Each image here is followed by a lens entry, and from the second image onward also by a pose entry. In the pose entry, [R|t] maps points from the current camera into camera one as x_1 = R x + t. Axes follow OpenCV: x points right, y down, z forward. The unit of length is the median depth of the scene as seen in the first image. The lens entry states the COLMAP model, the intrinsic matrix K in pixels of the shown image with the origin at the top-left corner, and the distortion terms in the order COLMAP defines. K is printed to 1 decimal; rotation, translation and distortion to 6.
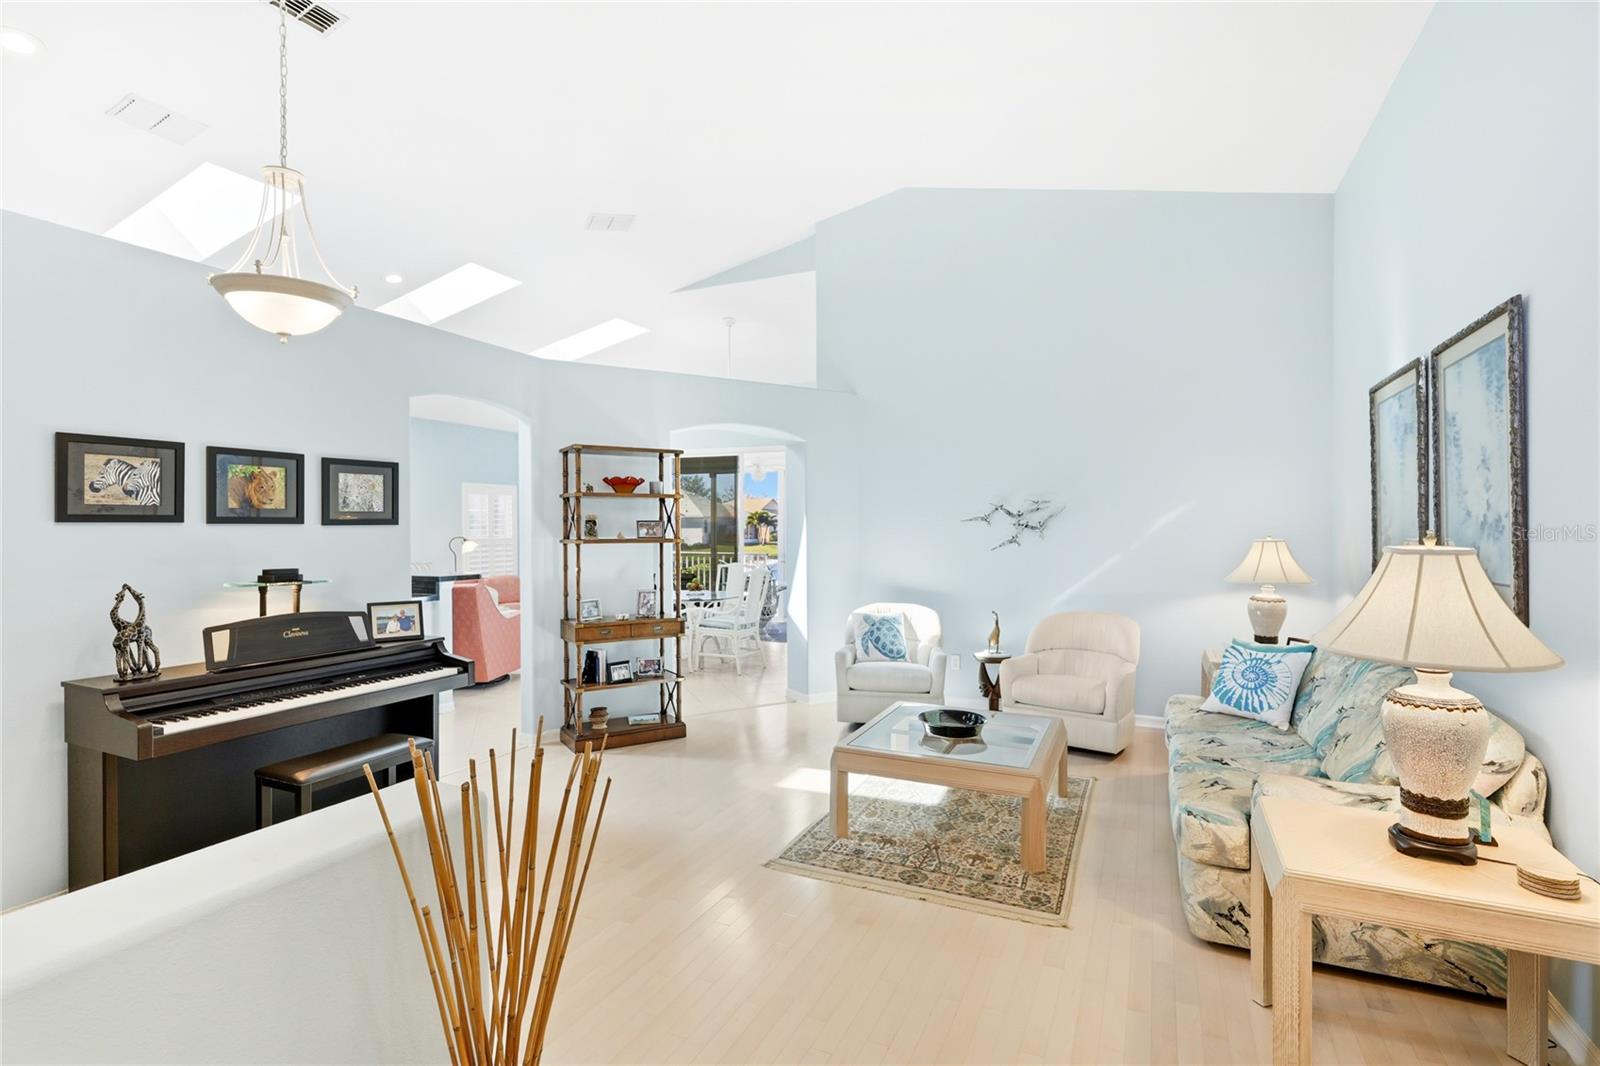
lens RADIAL K [[774.6, 0, 810.7], [0, 774.6, 531.0], [0, 0, 1]] dist [0.000209, -0.001346]
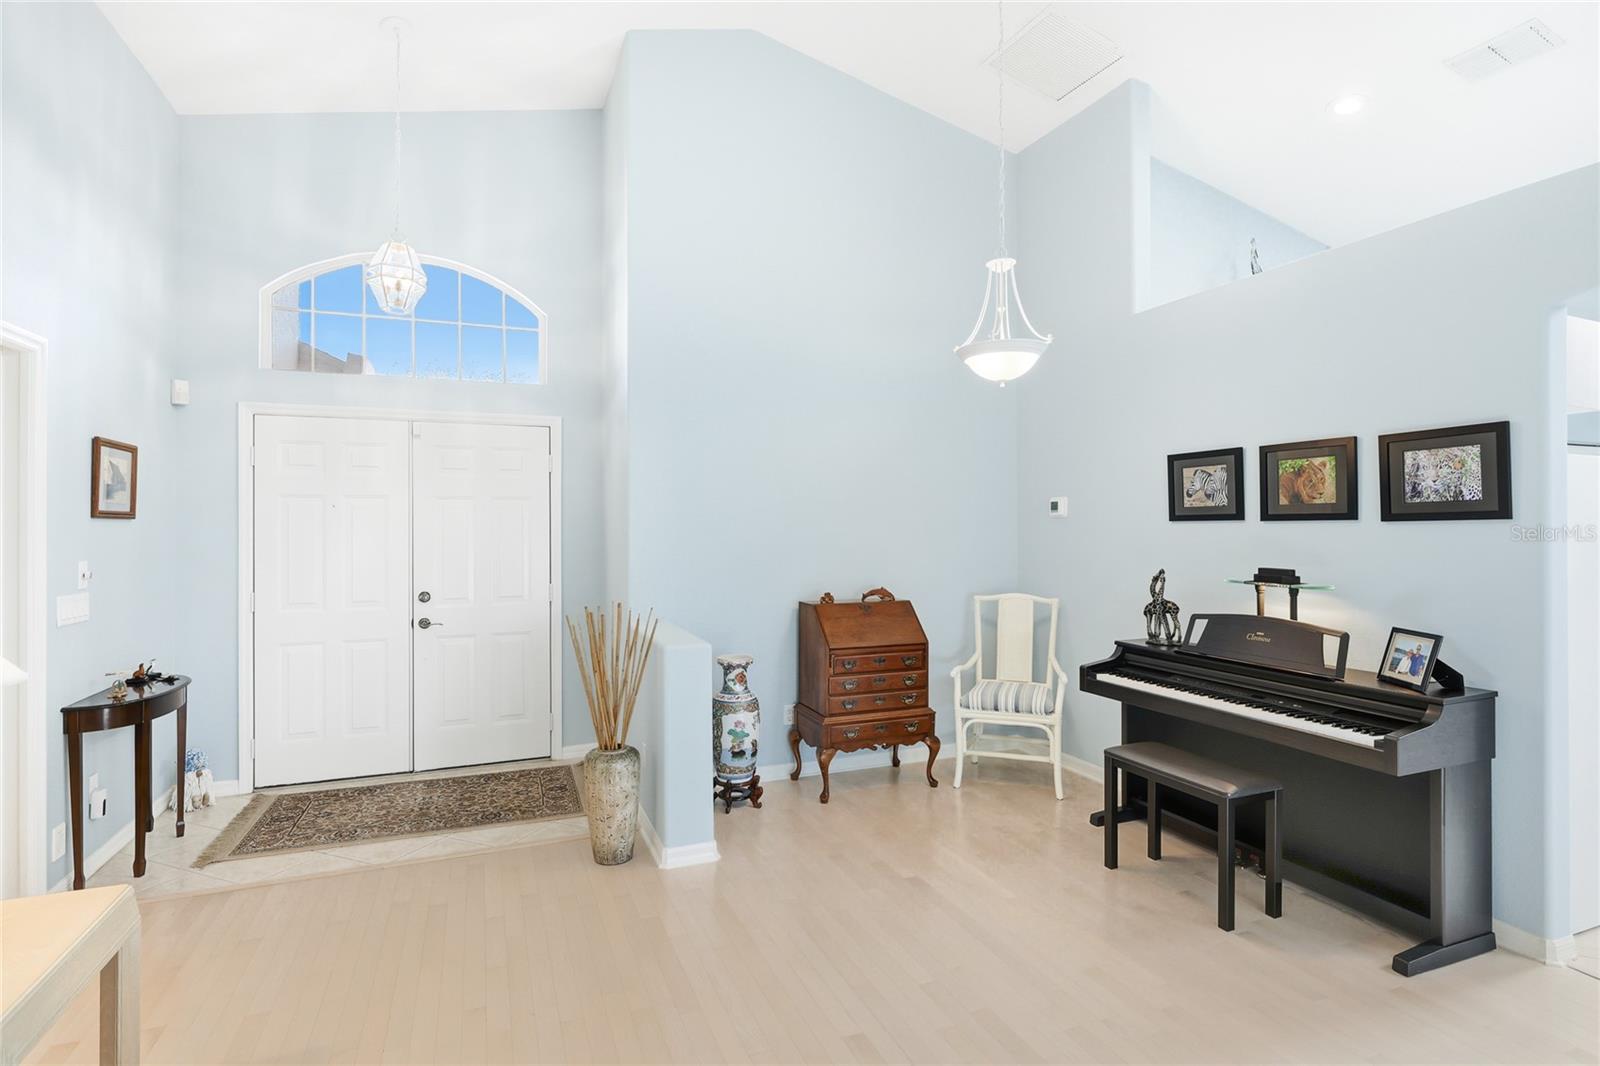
lens RADIAL K [[774.6, 0, 791.0], [0, 774.6, 530.7], [0, 0, 1]] dist [0.000209, -0.001346]
pose [[-0.692914, 0.002383, -0.721017, 0.360975], [-0.003144, 0.999975, 0.006326, -0.000945], [0.721014, 0.006651, -0.692889, 1.123716]]
